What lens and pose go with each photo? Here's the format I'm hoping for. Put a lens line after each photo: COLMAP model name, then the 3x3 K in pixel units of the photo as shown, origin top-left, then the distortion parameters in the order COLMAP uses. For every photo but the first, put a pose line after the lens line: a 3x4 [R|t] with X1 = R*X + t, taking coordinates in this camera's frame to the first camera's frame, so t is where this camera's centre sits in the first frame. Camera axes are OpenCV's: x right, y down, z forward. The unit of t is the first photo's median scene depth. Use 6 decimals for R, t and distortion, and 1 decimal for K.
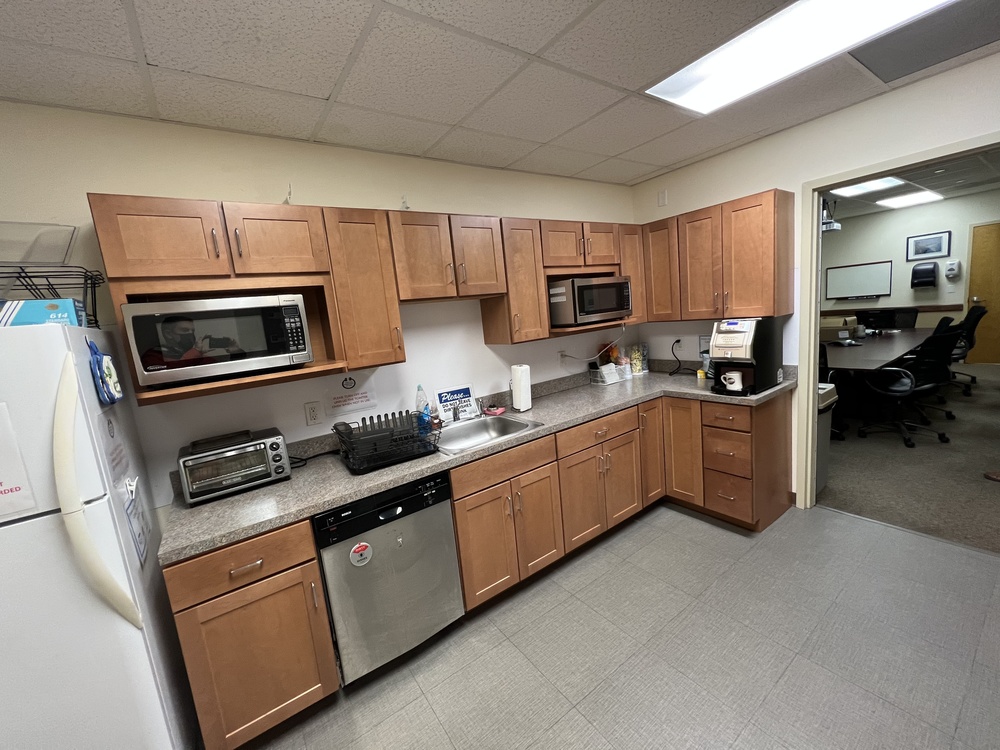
lens RADIAL K [[402.6, 0, 497.5], [0, 402.6, 372.7], [0, 0, 1]] dist [0.001383, -0.000223]
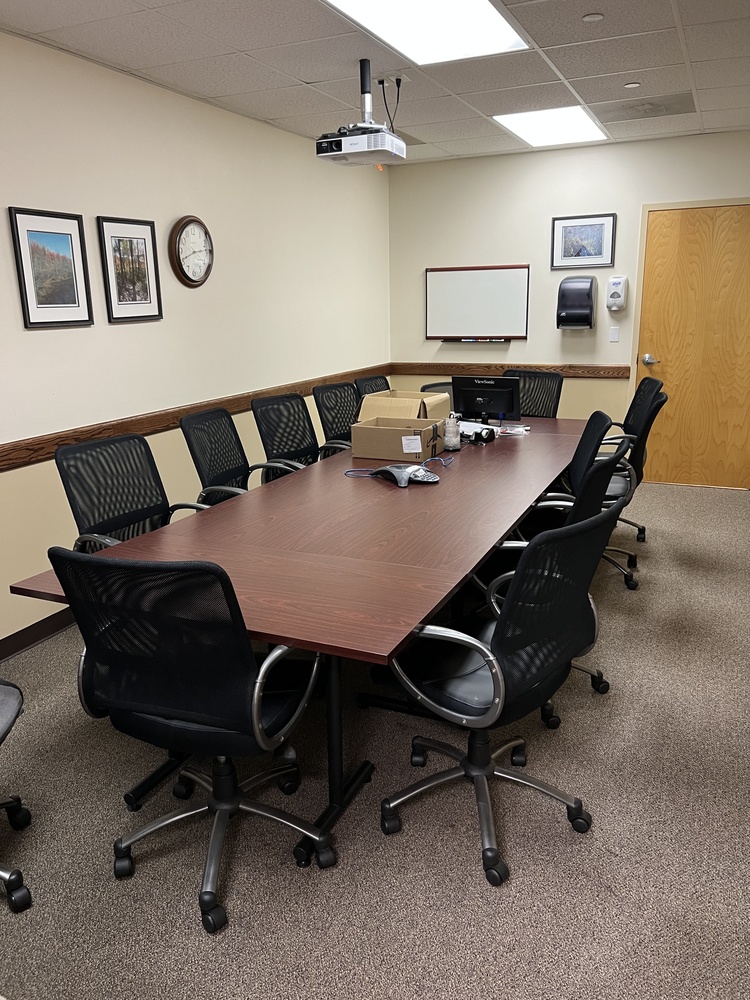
lens RADIAL K [[756.0, 0, 375.4], [0, 756.0, 500.9], [0, 0, 1]] dist [0.031301, 0.002448]
pose [[0.860335, -0.051928, 0.507077, 0.383513], [0.010067, 0.996334, 0.084952, -0.085383], [-0.509630, -0.067982, 0.857704, 0.330265]]
